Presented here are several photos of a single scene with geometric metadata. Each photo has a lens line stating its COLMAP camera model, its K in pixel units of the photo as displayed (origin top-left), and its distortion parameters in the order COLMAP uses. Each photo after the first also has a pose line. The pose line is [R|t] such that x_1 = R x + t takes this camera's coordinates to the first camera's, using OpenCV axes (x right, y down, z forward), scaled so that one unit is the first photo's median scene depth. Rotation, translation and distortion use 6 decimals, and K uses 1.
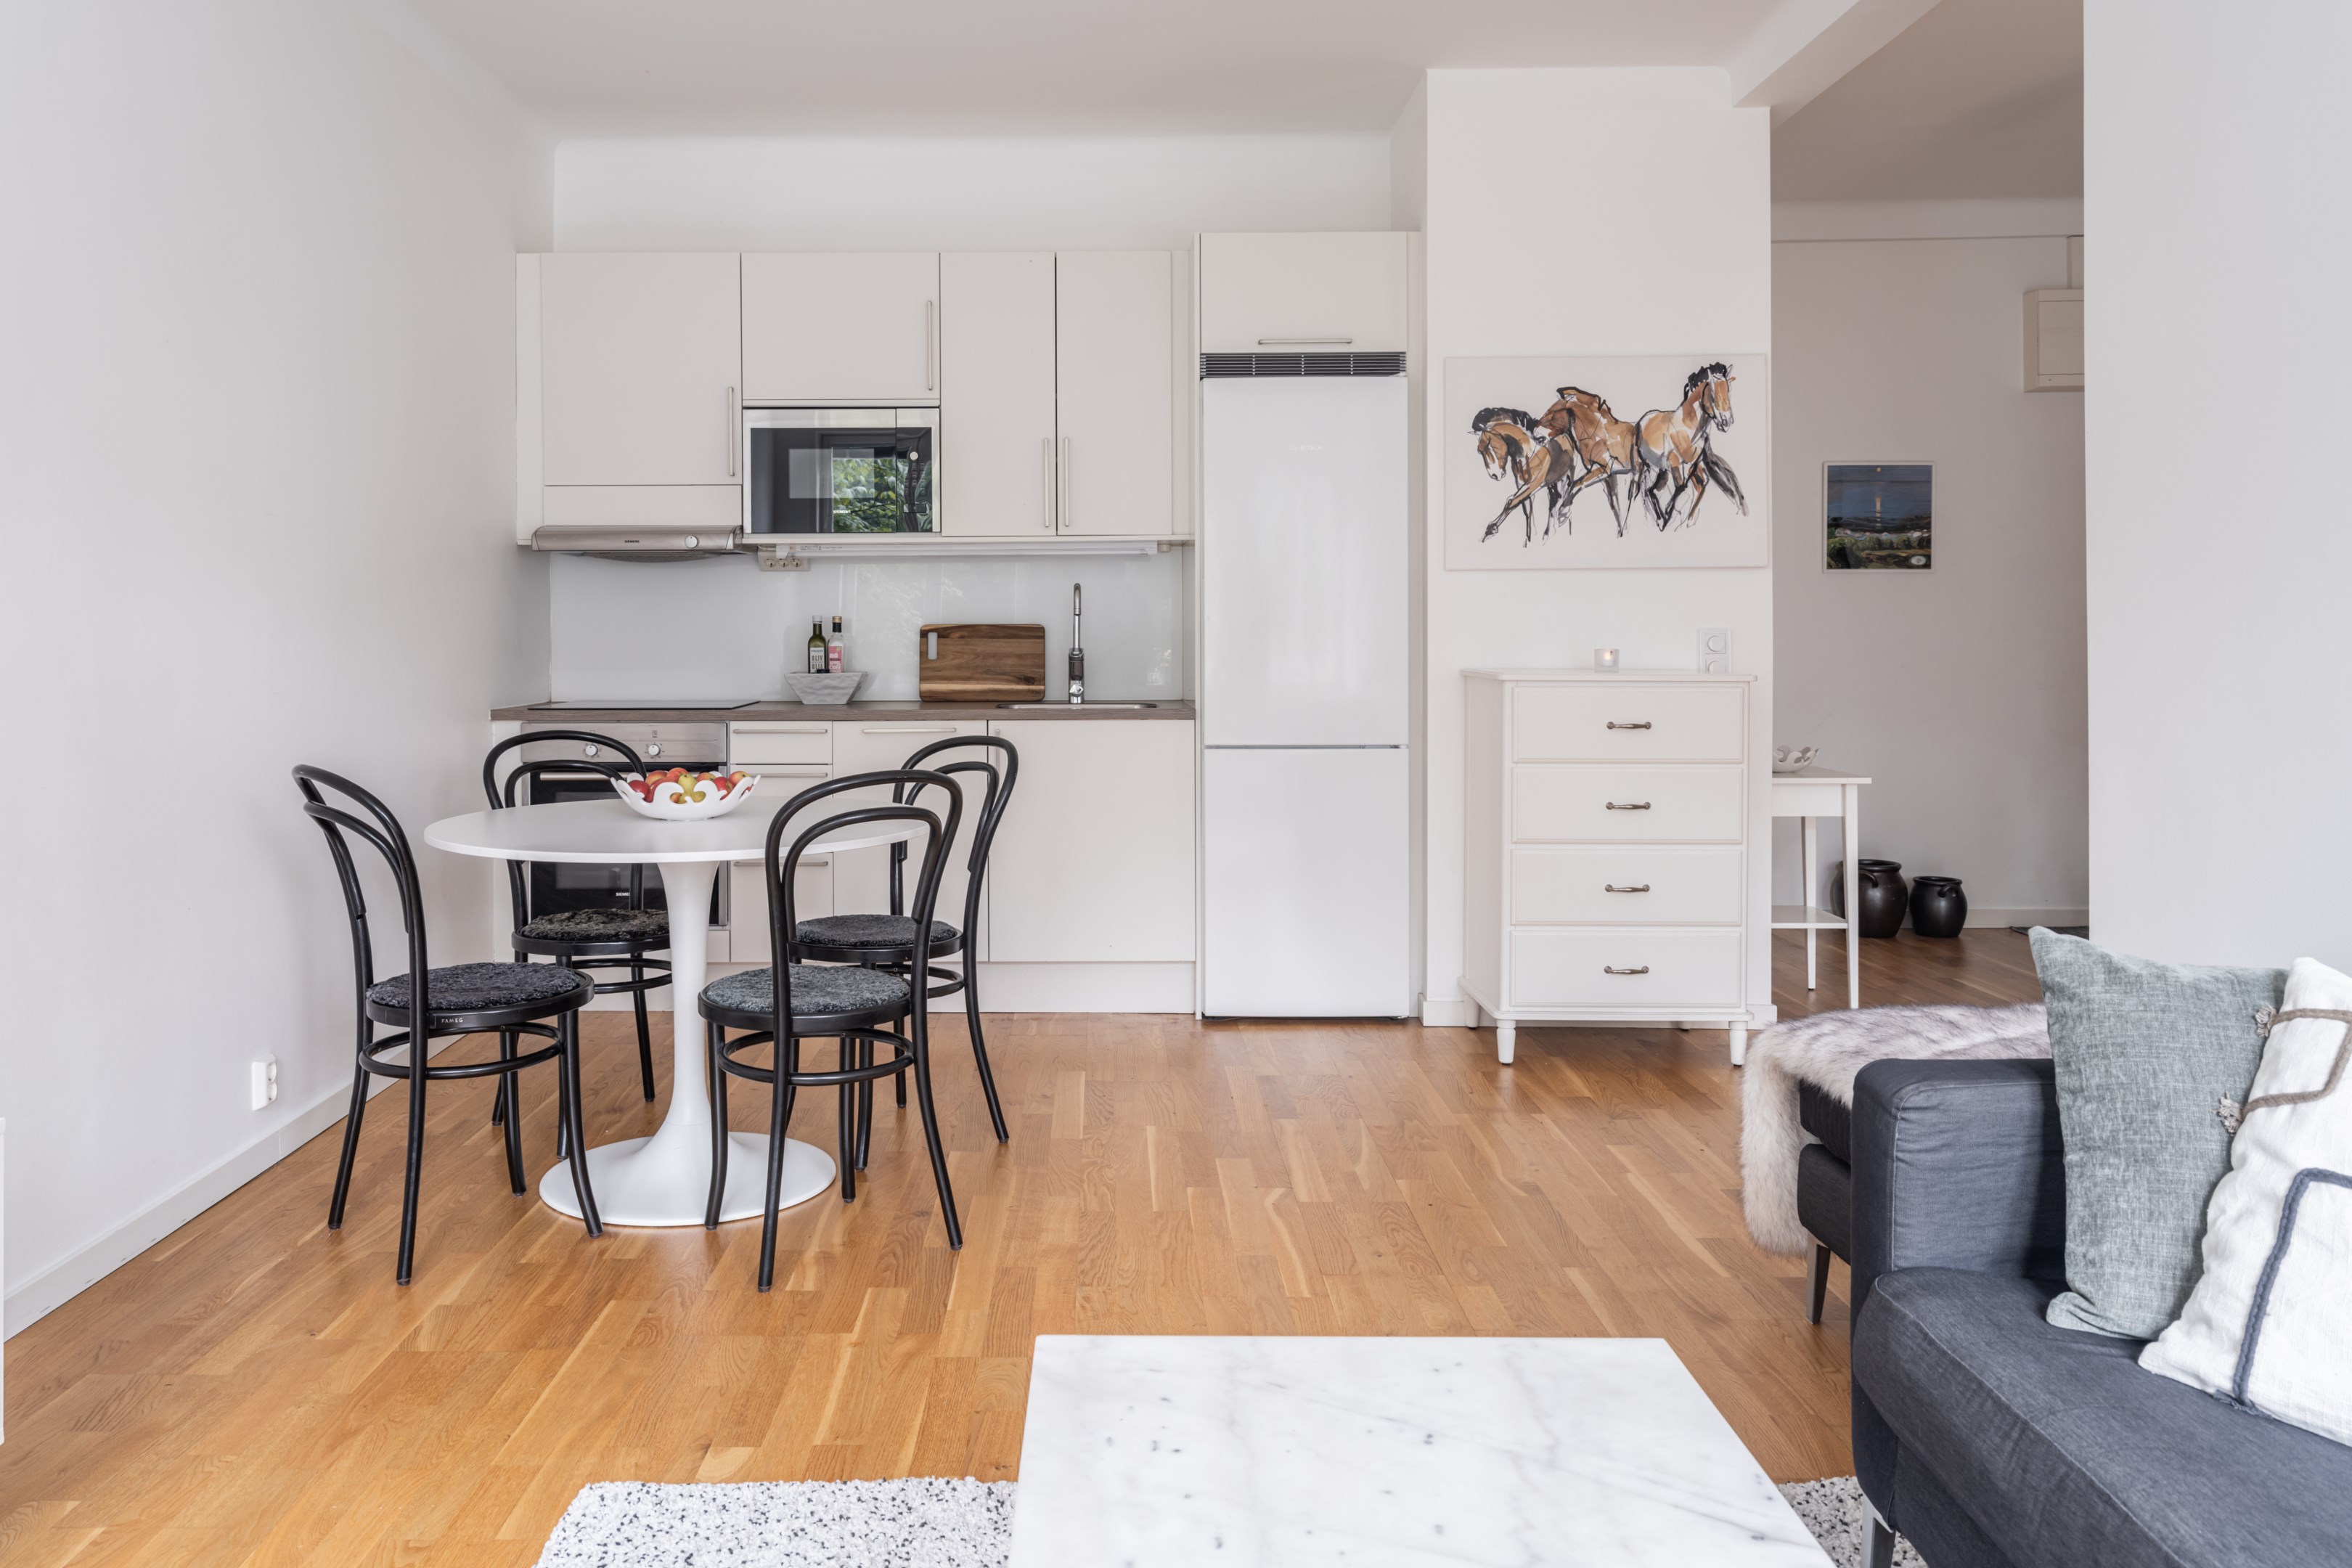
lens RADIAL K [[1785.8, 0, 1062.1], [0, 1785.8, 648.5], [0, 0, 1]] dist [-0.000225, 0.001224]
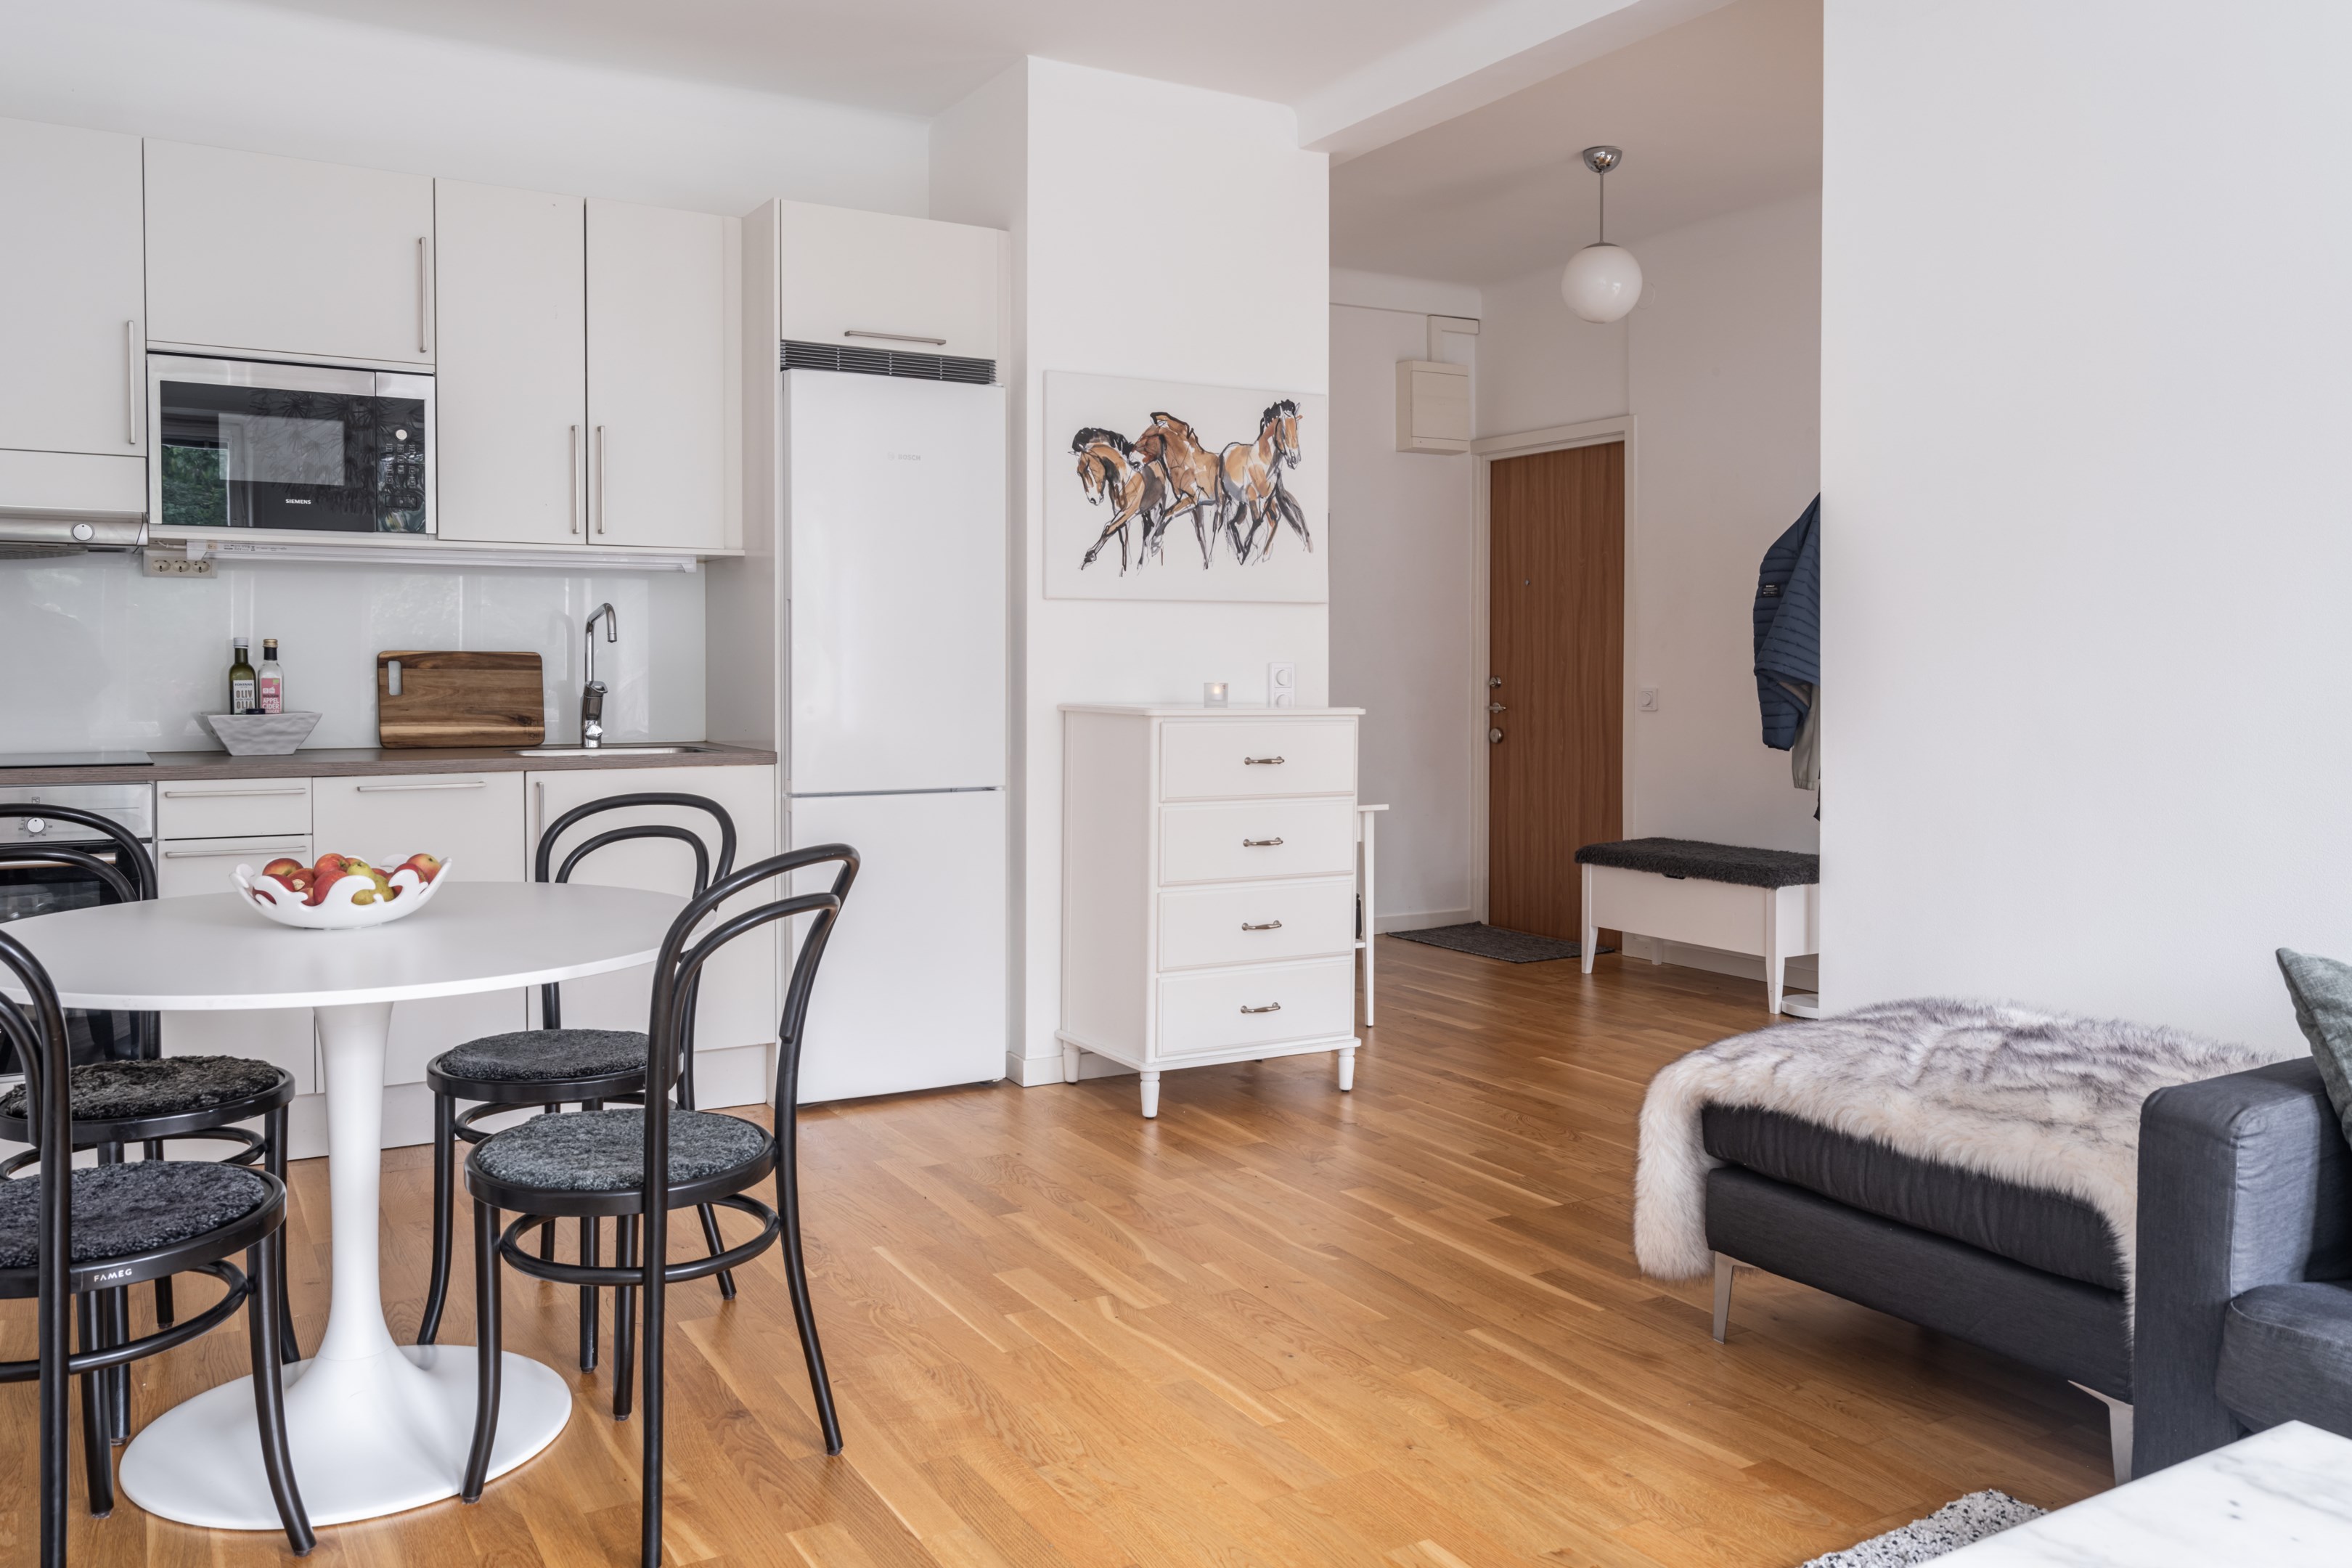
lens RADIAL K [[1785.8, 0, 1166.8], [0, 1785.8, 703.6], [0, 0, 1]] dist [-0.000225, 0.001224]
pose [[0.853628, -0.005578, 0.520854, -0.216596], [-0.001433, 0.999914, 0.013057, -0.001101], [-0.520882, -0.011892, 0.853546, 0.166963]]
